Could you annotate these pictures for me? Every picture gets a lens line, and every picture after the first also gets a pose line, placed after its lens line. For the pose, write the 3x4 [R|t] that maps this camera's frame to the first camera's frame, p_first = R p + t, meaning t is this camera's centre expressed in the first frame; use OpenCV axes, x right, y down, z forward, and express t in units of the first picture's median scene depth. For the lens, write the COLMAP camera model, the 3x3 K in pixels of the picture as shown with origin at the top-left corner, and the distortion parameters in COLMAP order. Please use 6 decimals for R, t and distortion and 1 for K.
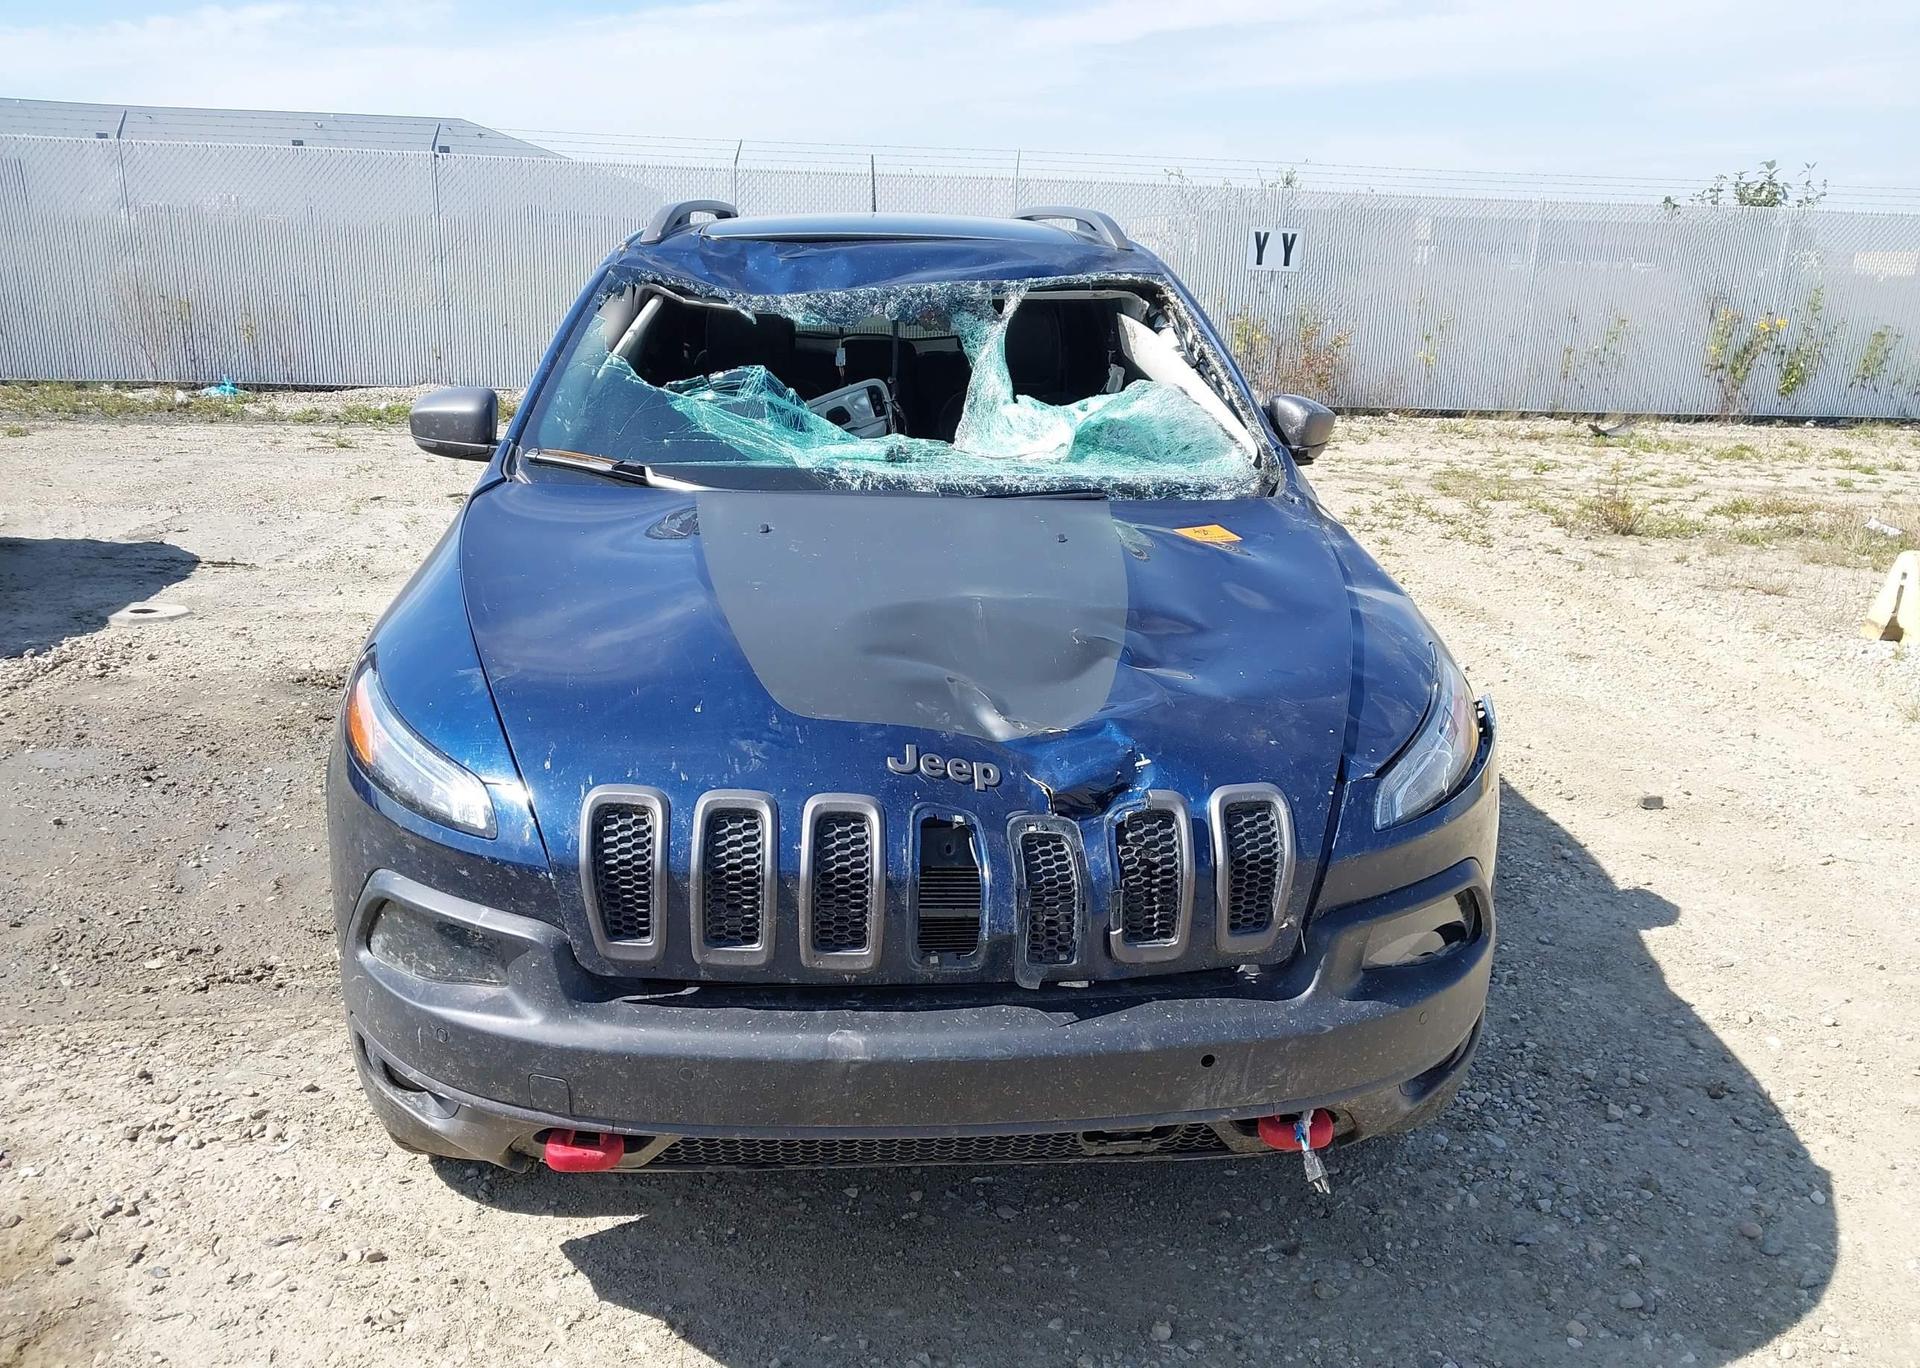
lens RADIAL K [[1525.9, 0, 956.7], [0, 1525.9, 682.3], [0, 0, 1]] dist [0.036502, -0.046616]
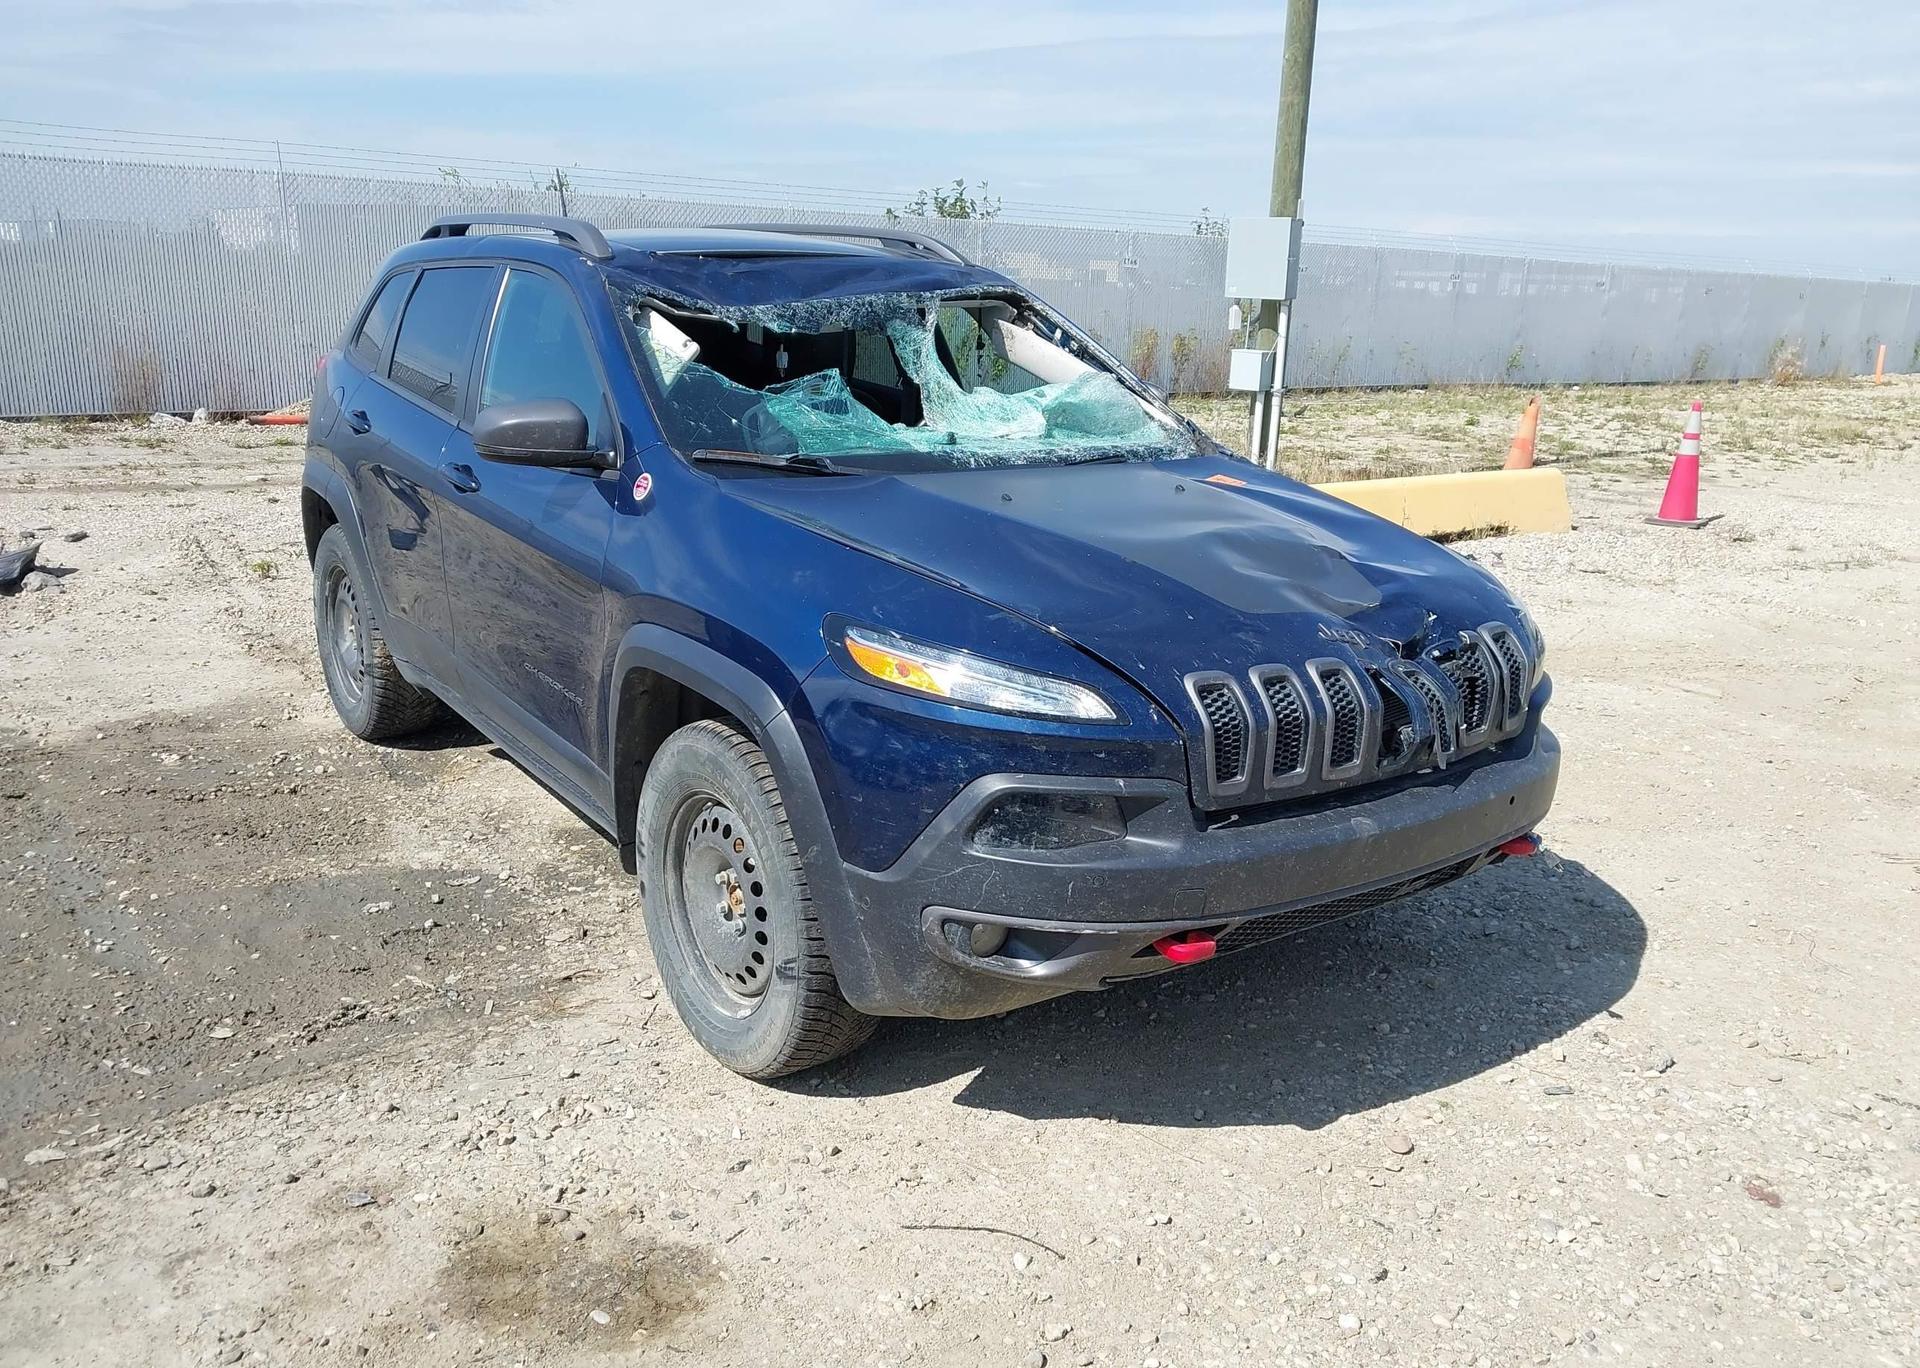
lens RADIAL K [[1525.9, 0, 966.3], [0, 1525.9, 682.7], [0, 0, 1]] dist [0.036502, -0.046616]
pose [[0.866025, -0.130052, 0.482790, -0.600904], [0.129846, 0.990950, 0.034021, 0.002326], [-0.482846, 0.033226, 0.875075, -0.050104]]
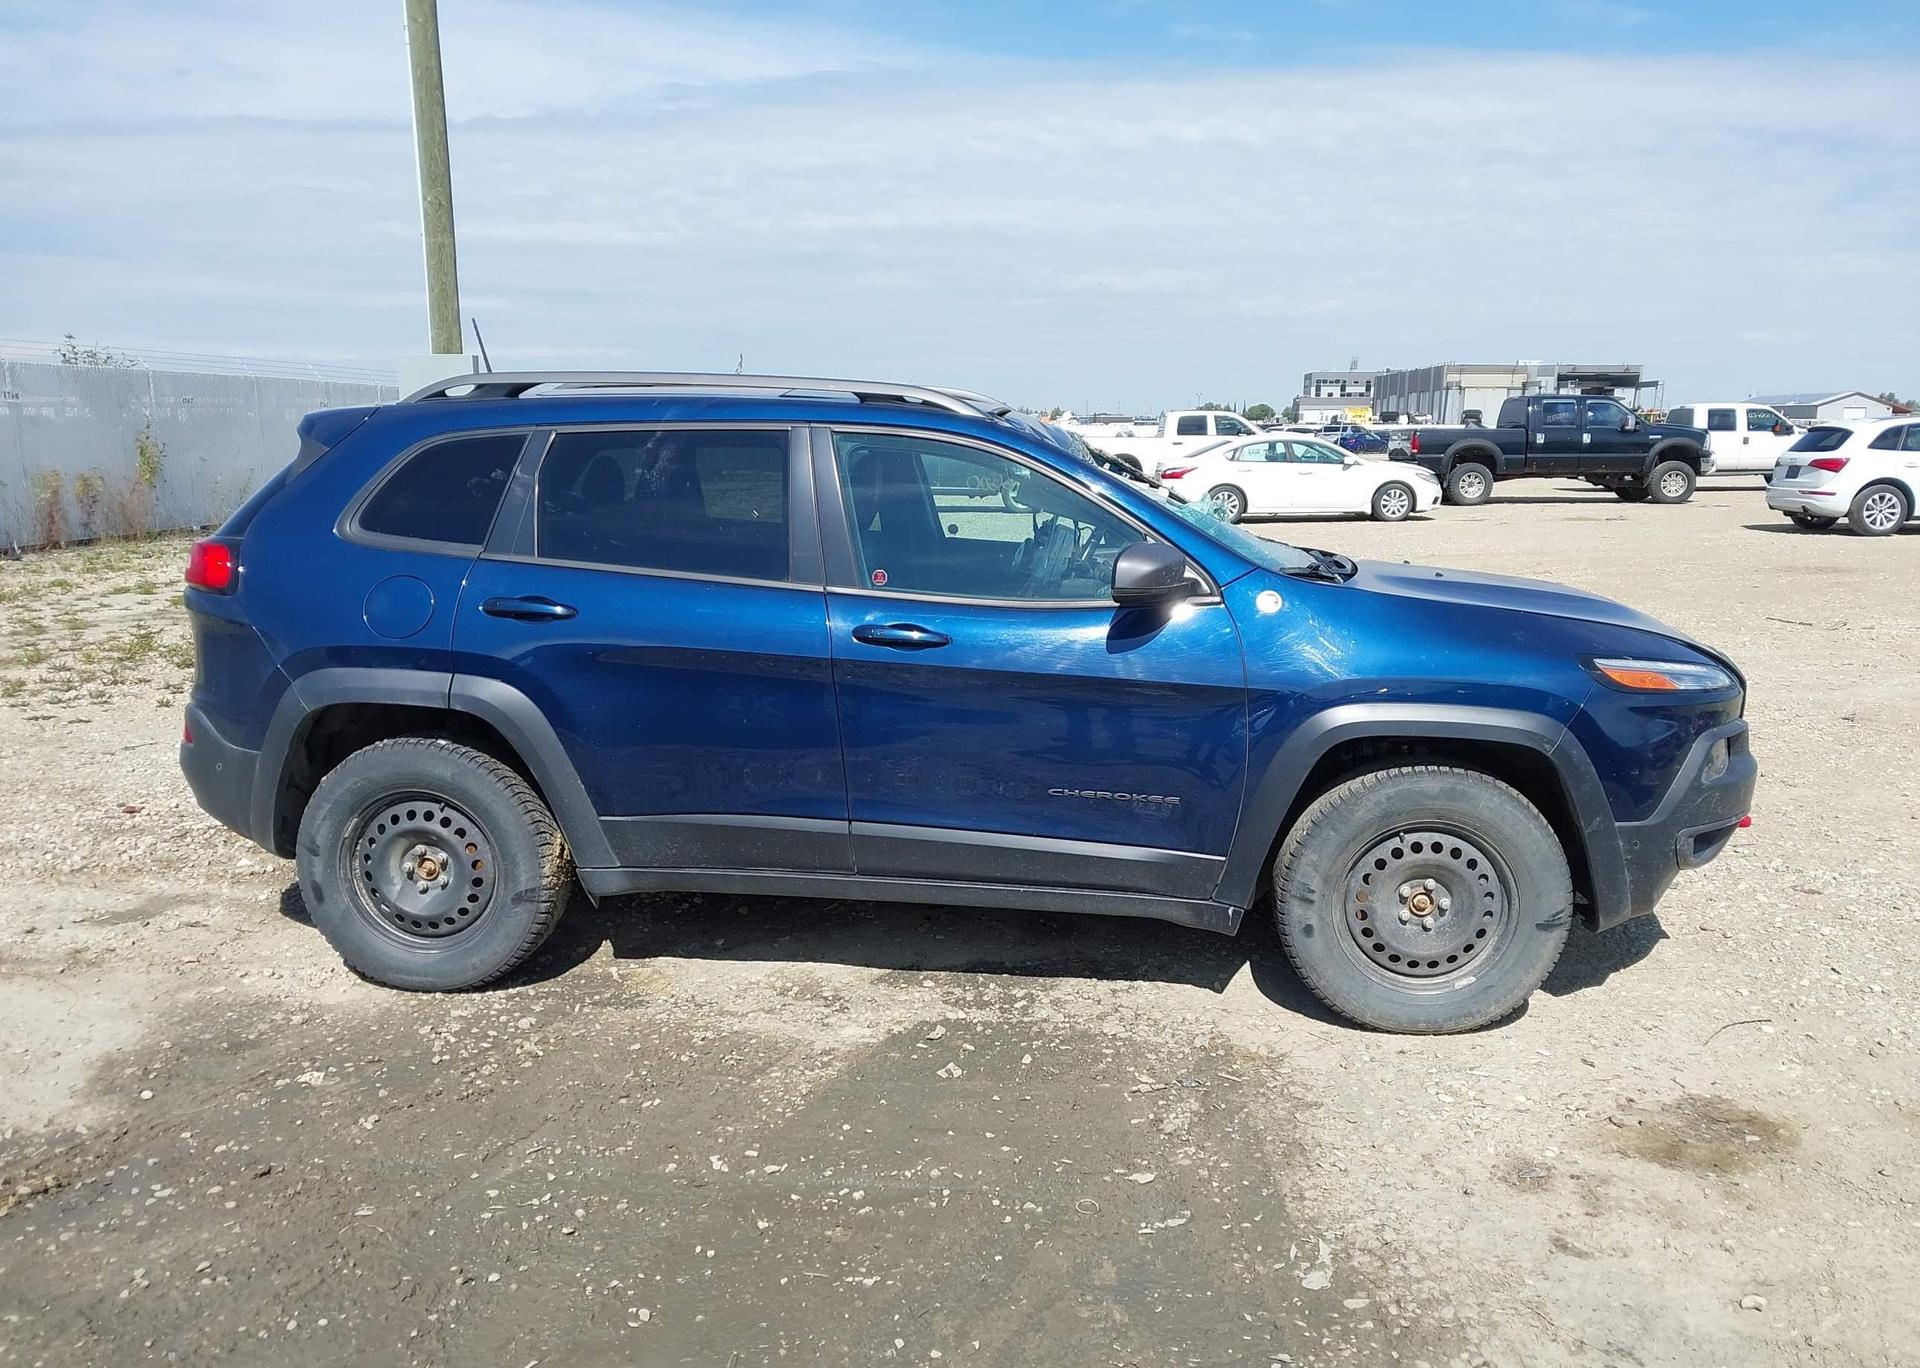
lens RADIAL K [[1525.9, 0, 957.0], [0, 1525.9, 681.5], [0, 0, 1]] dist [0.036502, -0.046616]
pose [[0.217969, -0.191707, 0.956942, -1.525032], [0.269235, 0.954281, 0.129848, -0.285869], [-0.938084, 0.229340, 0.259618, 0.865885]]
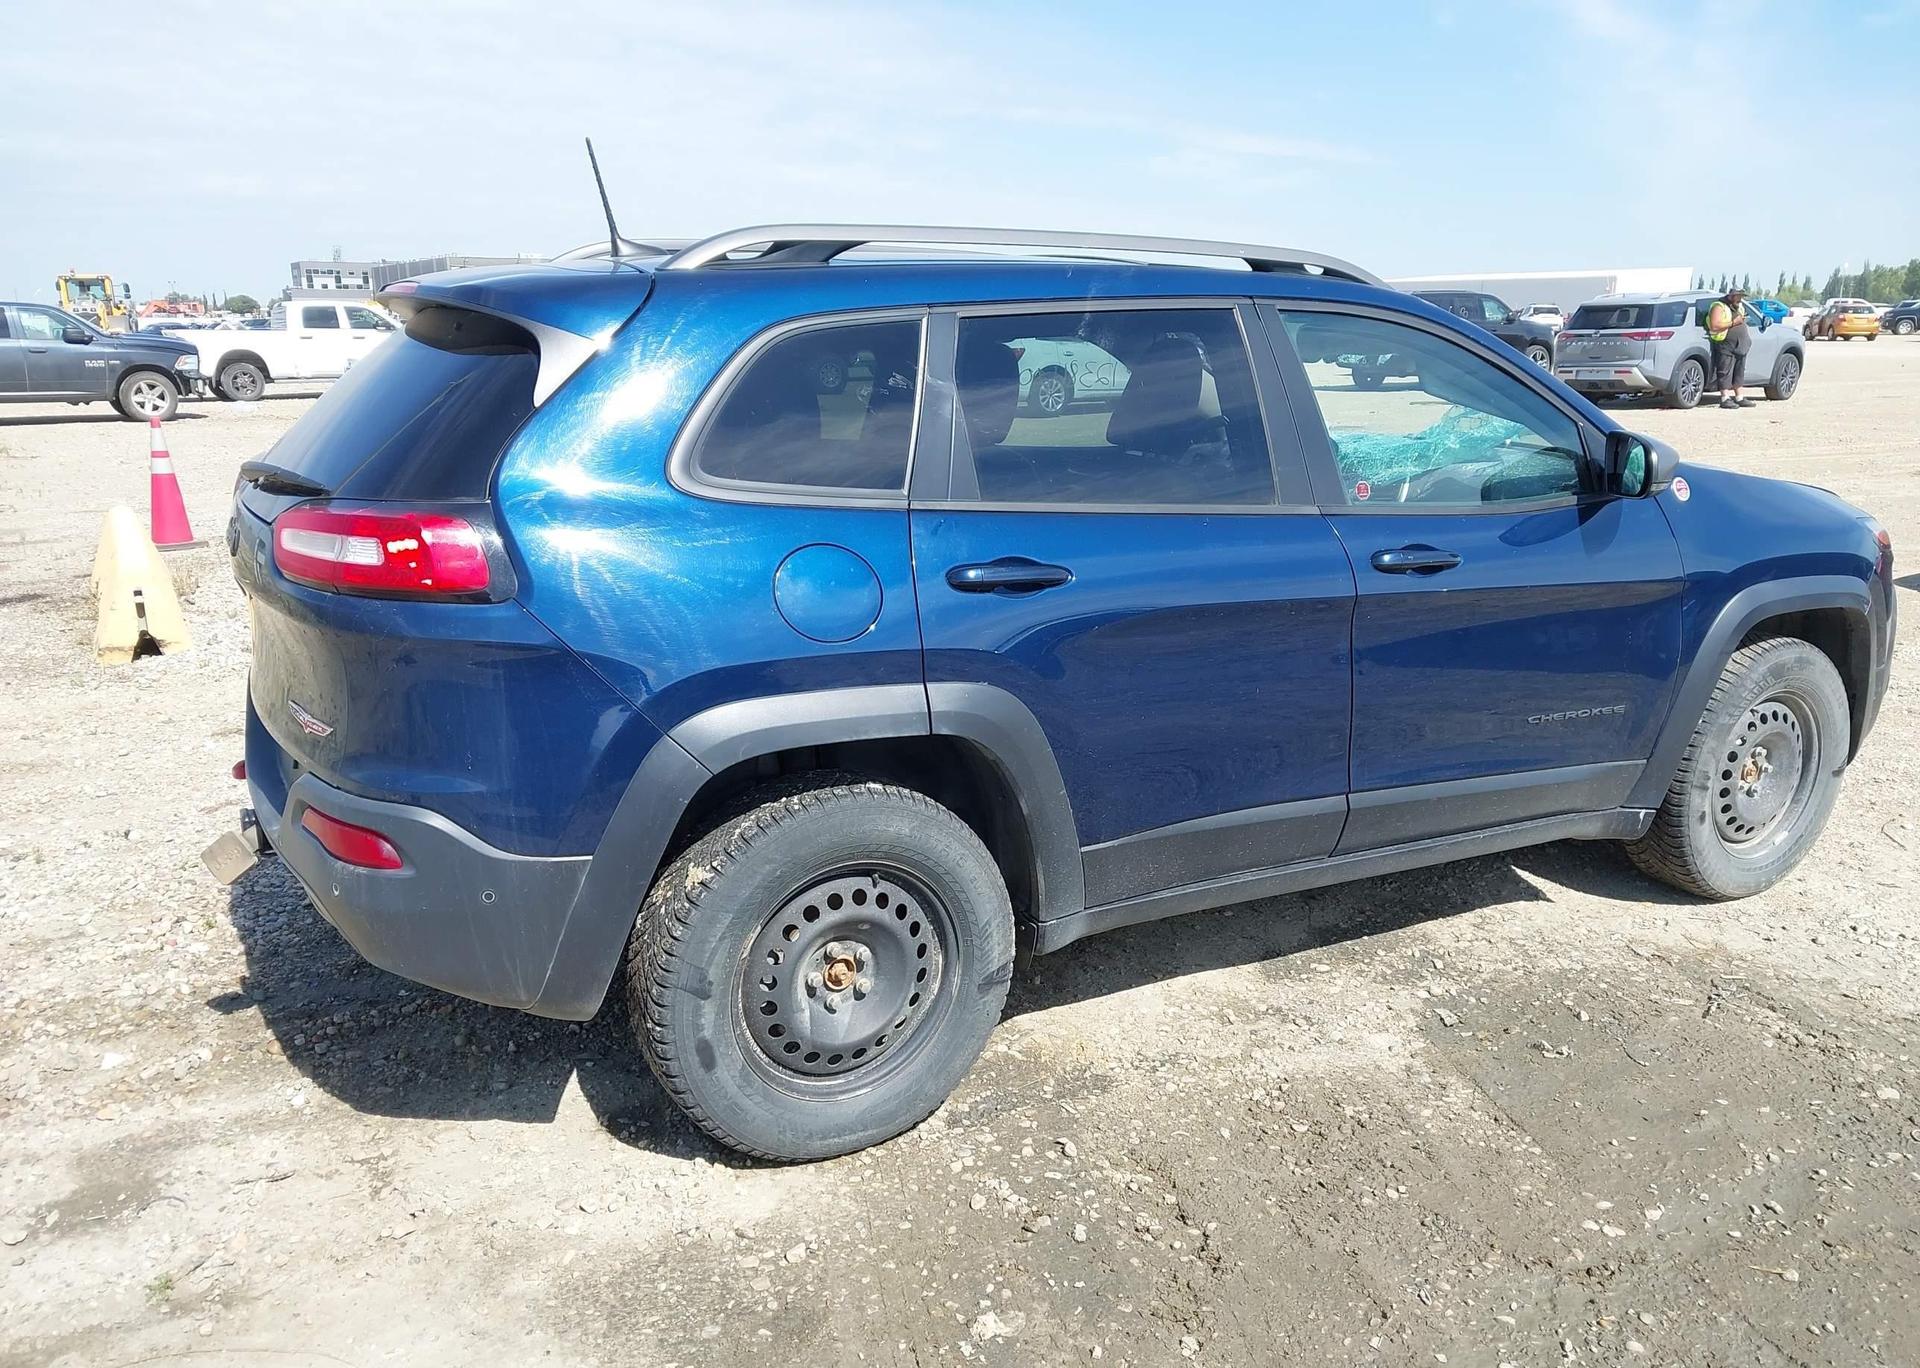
lens RADIAL K [[1525.9, 0, 959.9], [0, 1525.9, 698.0], [0, 0, 1]] dist [0.036502, -0.046616]
pose [[-0.397850, -0.249499, 0.882873, -1.151008], [0.235870, 0.902149, 0.361237, -0.537774], [-0.886612, 0.351961, -0.300071, 1.845463]]
